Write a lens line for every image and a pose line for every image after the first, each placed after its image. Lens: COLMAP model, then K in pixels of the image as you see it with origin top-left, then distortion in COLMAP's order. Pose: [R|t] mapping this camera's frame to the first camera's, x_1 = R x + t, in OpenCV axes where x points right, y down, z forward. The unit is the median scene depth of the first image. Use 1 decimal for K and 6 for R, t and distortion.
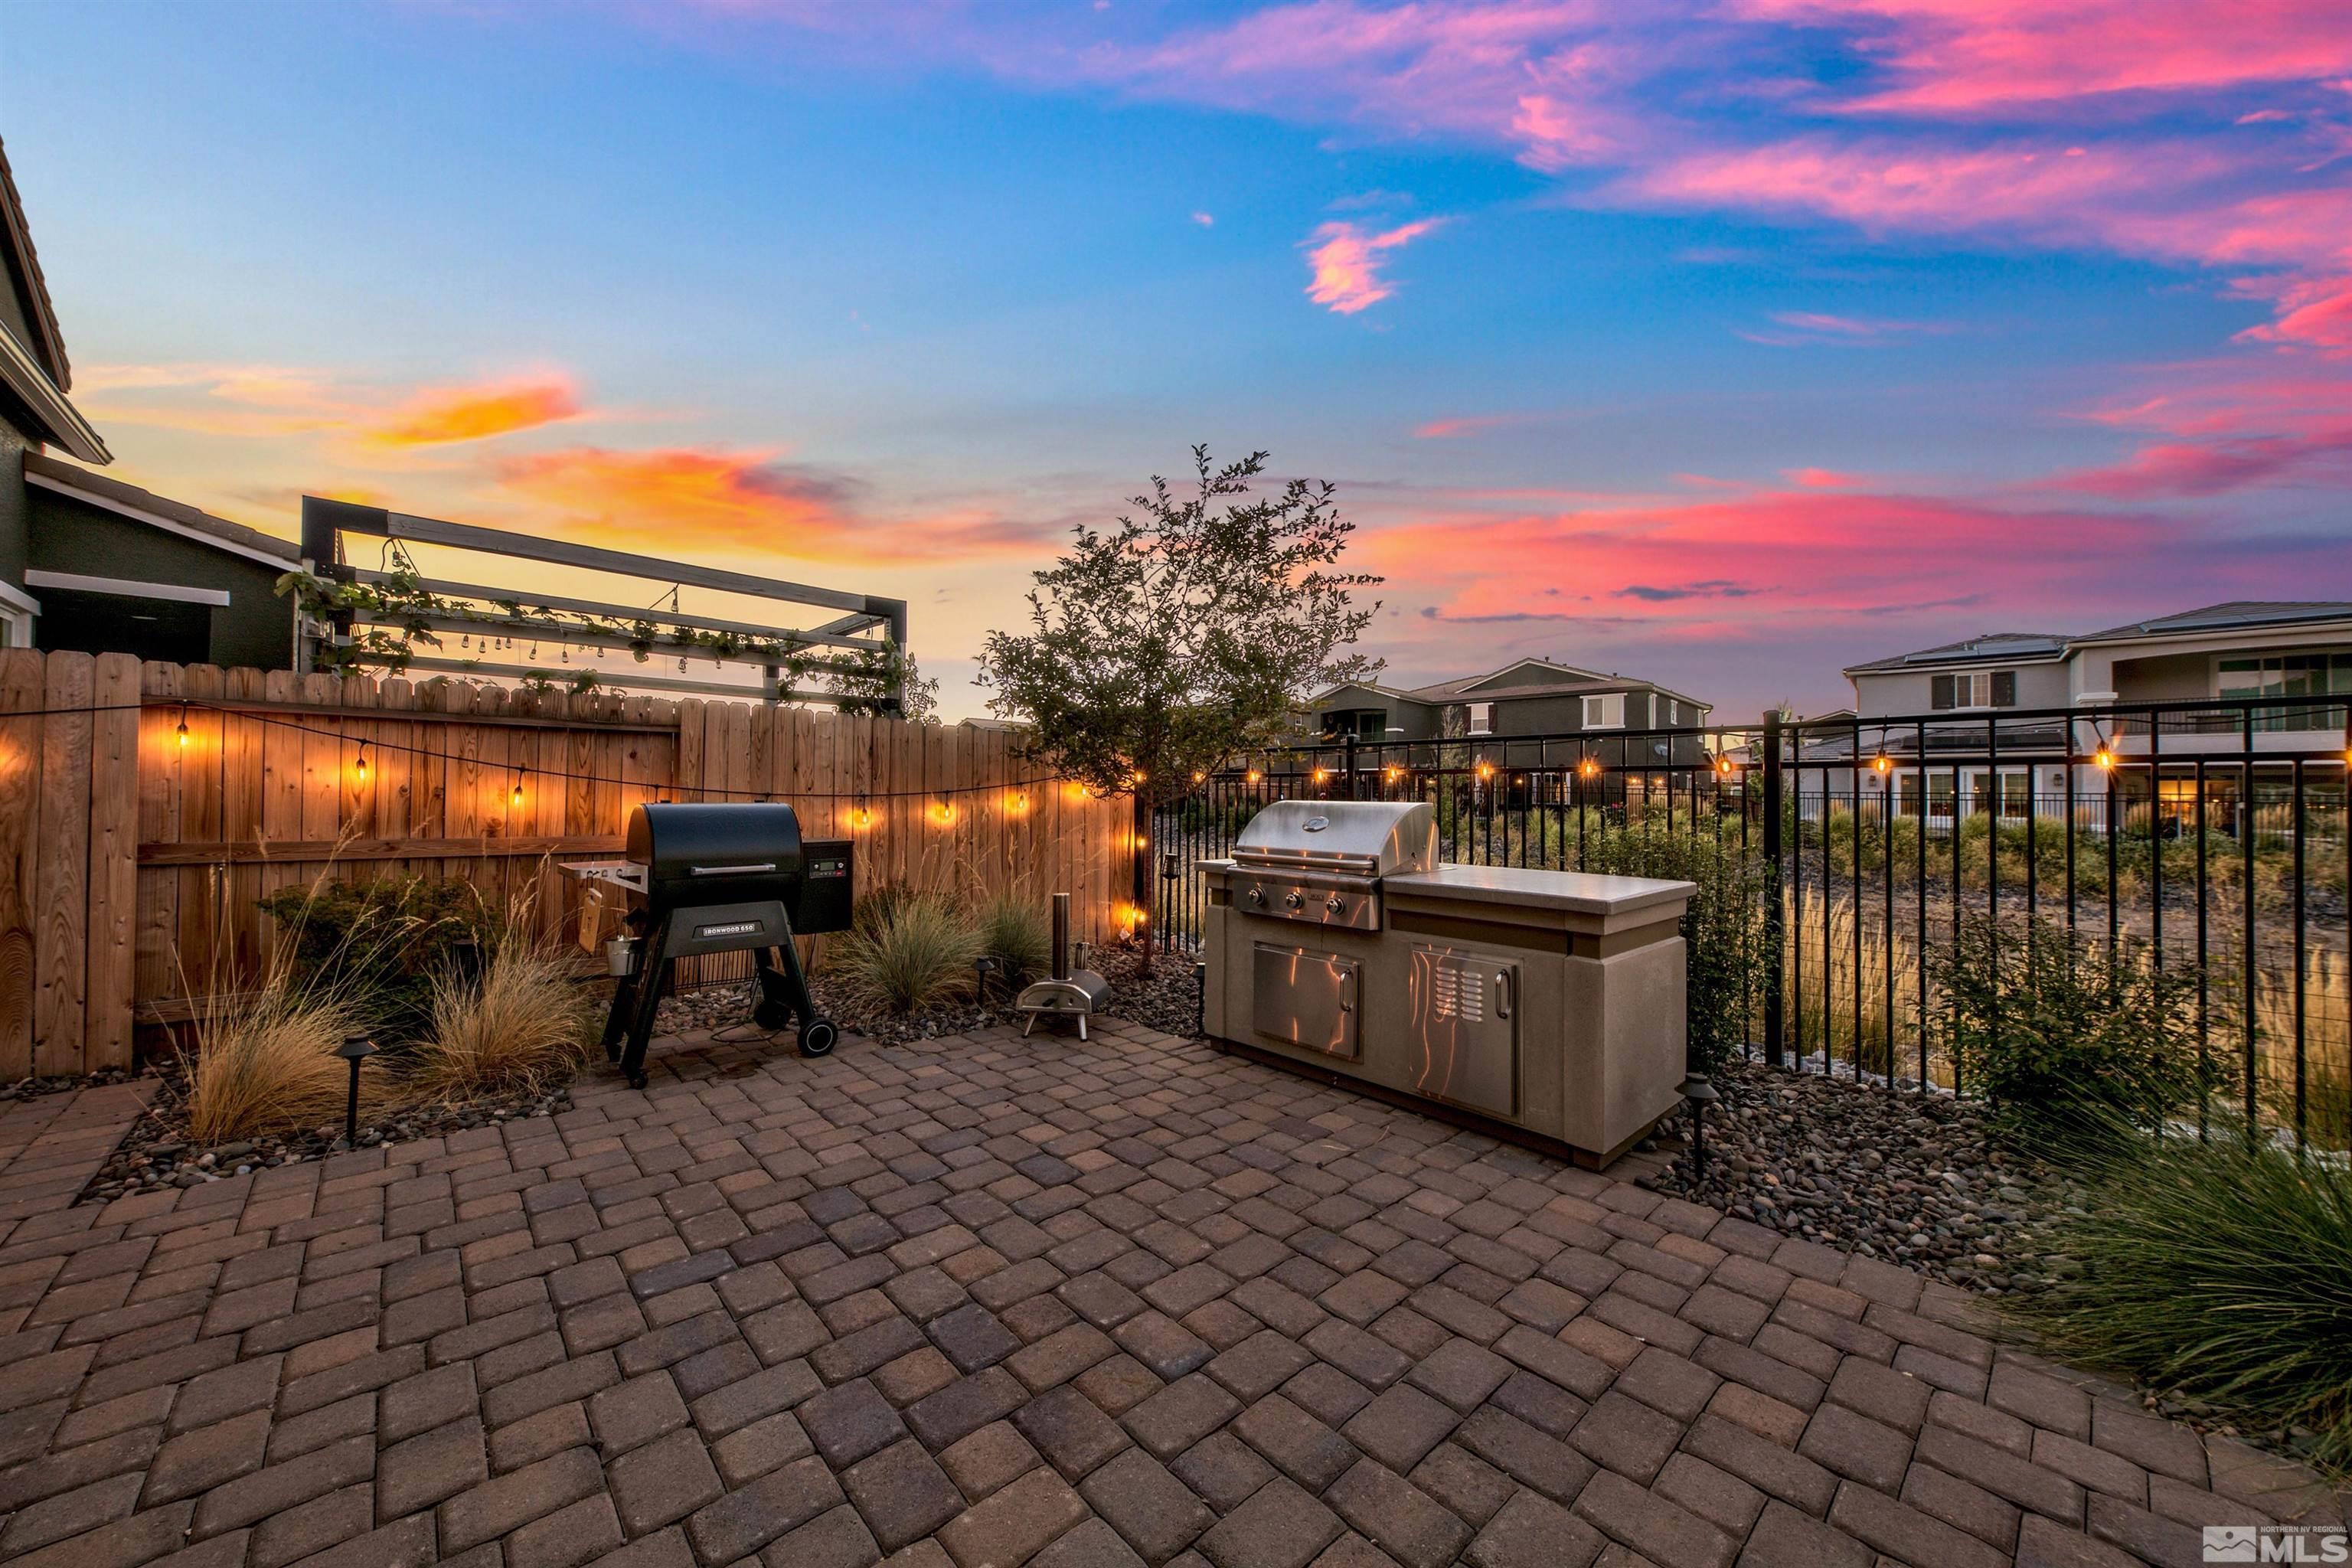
lens RADIAL K [[835.4, 0, 1157.7], [0, 835.4, 785.5], [0, 0, 1]] dist [-0.000315, -0.000067]
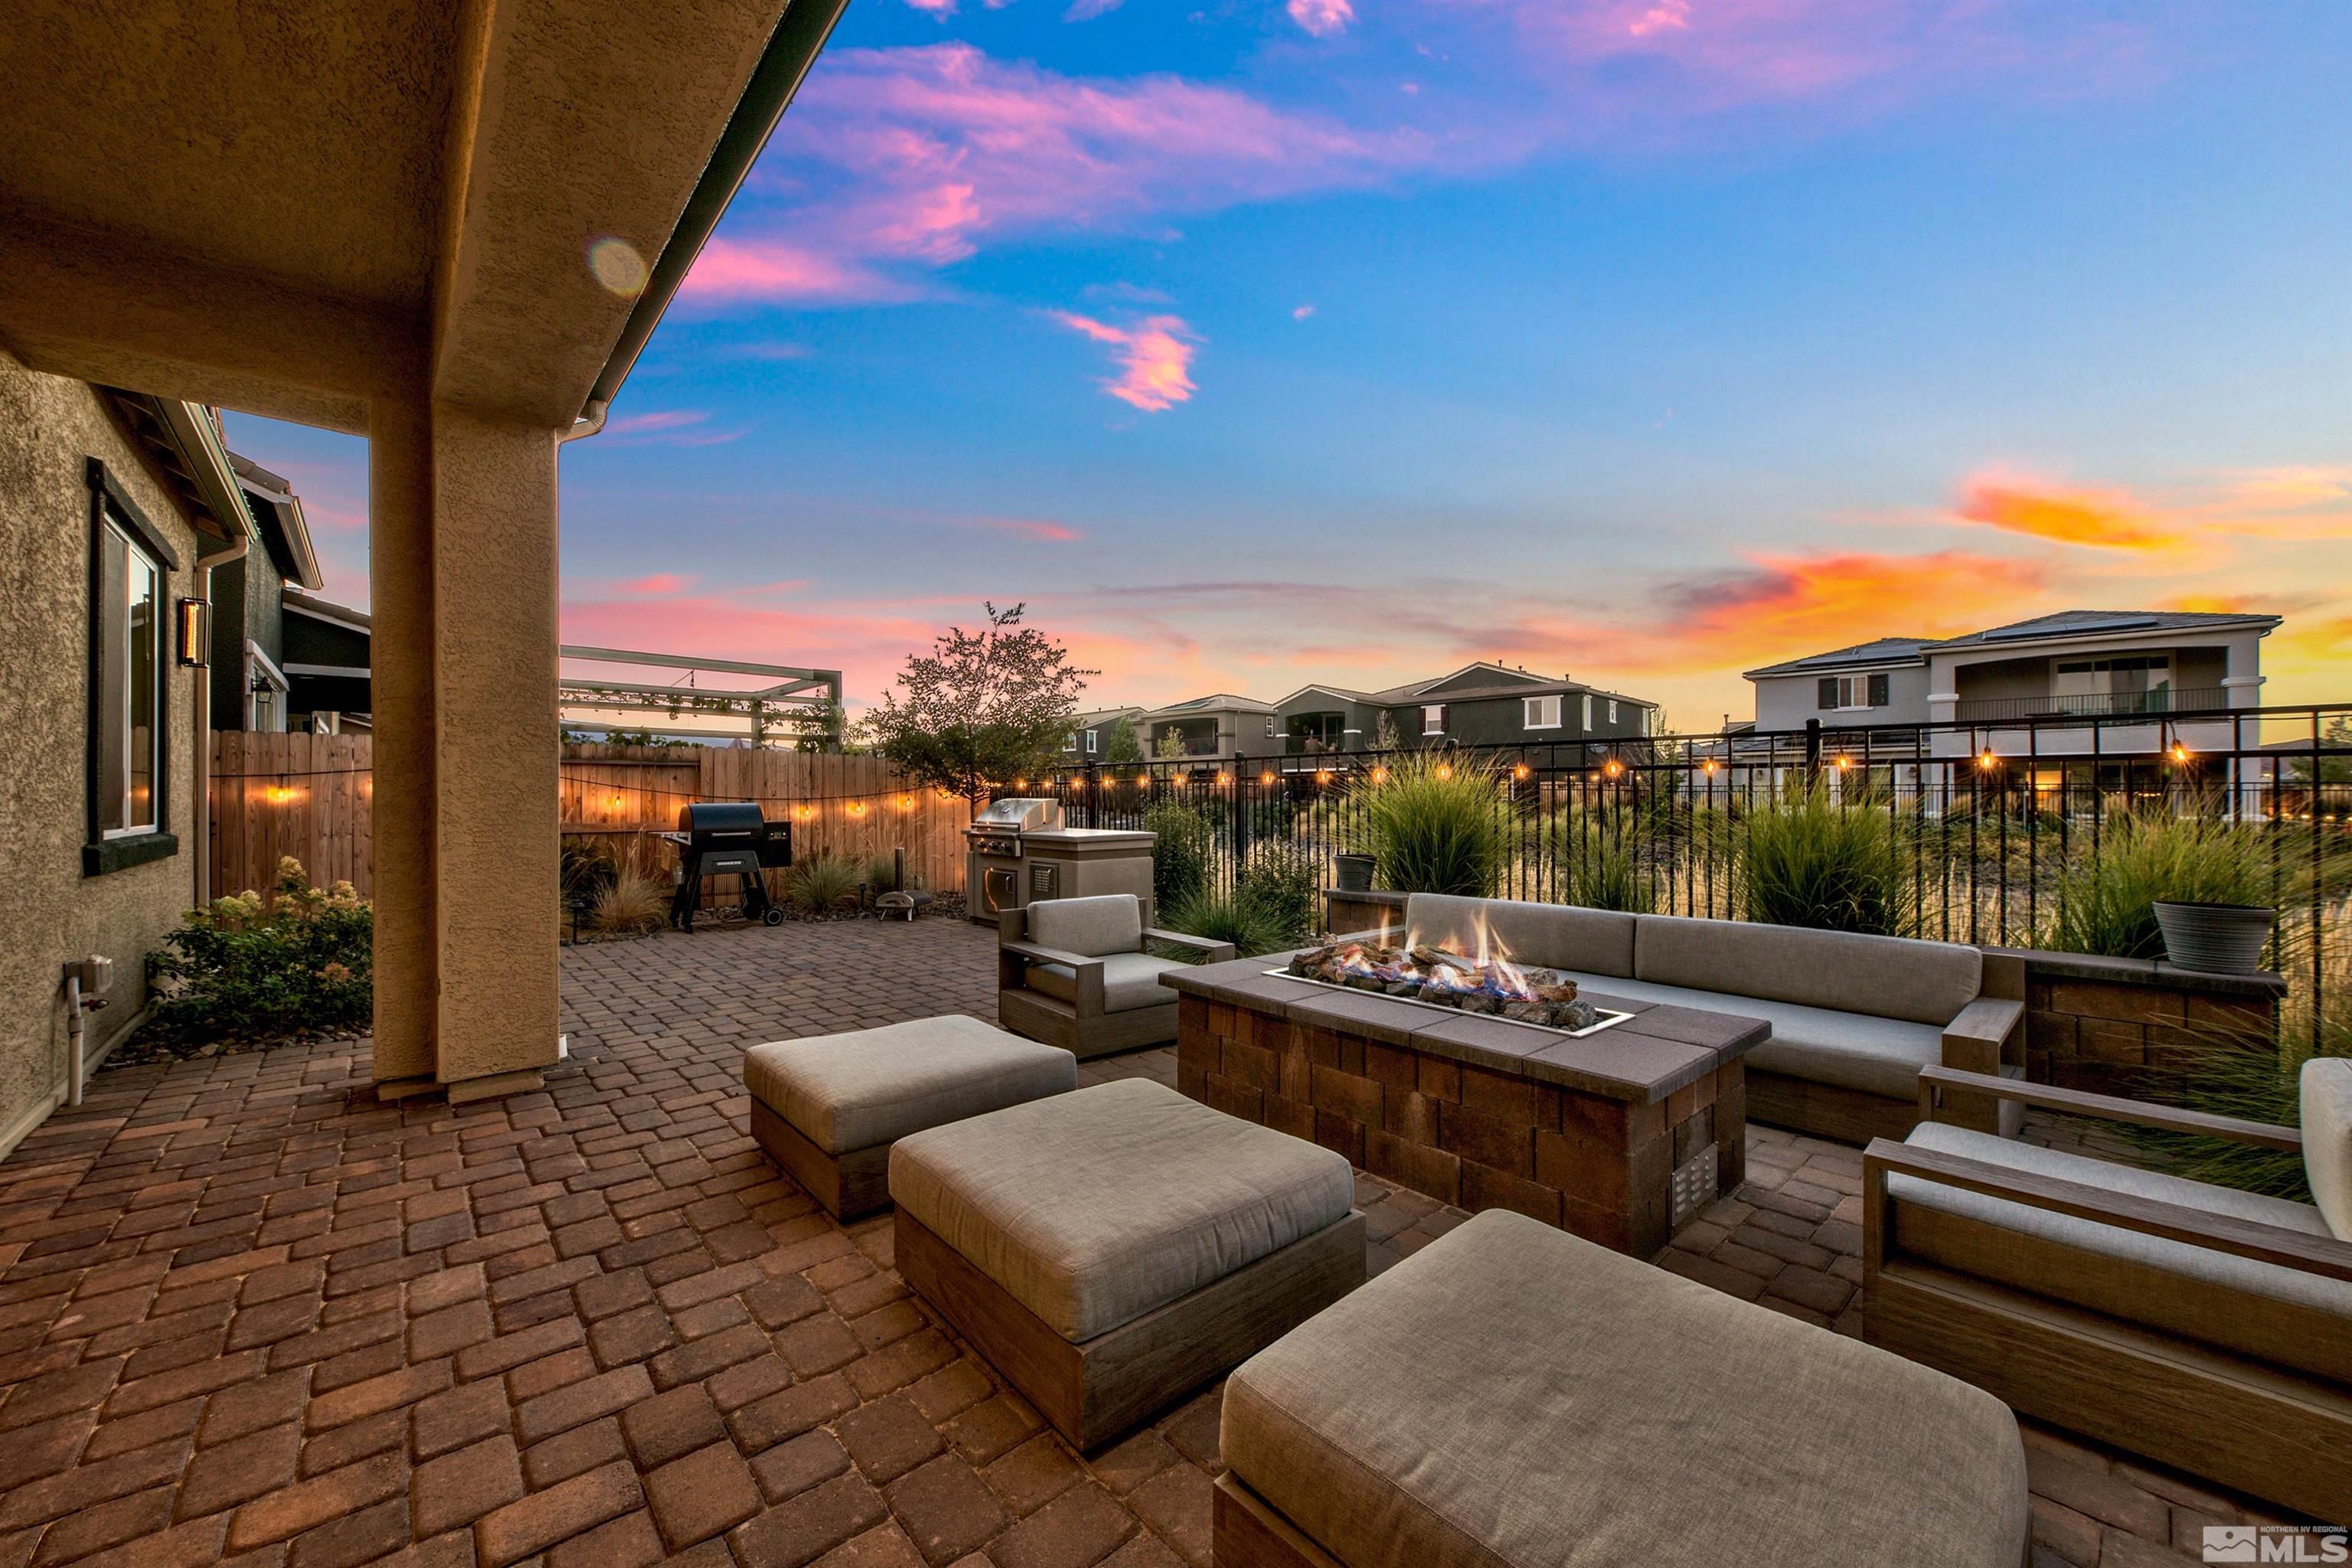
lens RADIAL K [[880.8, 0, 1164.3], [0, 880.8, 799.3], [0, 0, 1]] dist [0.010676, -0.000098]
pose [[0.999839, -0.011704, -0.013620, 0.430017], [0.011908, 0.999817, 0.015004, -0.005974], [0.013442, -0.015164, 0.999795, -0.843996]]
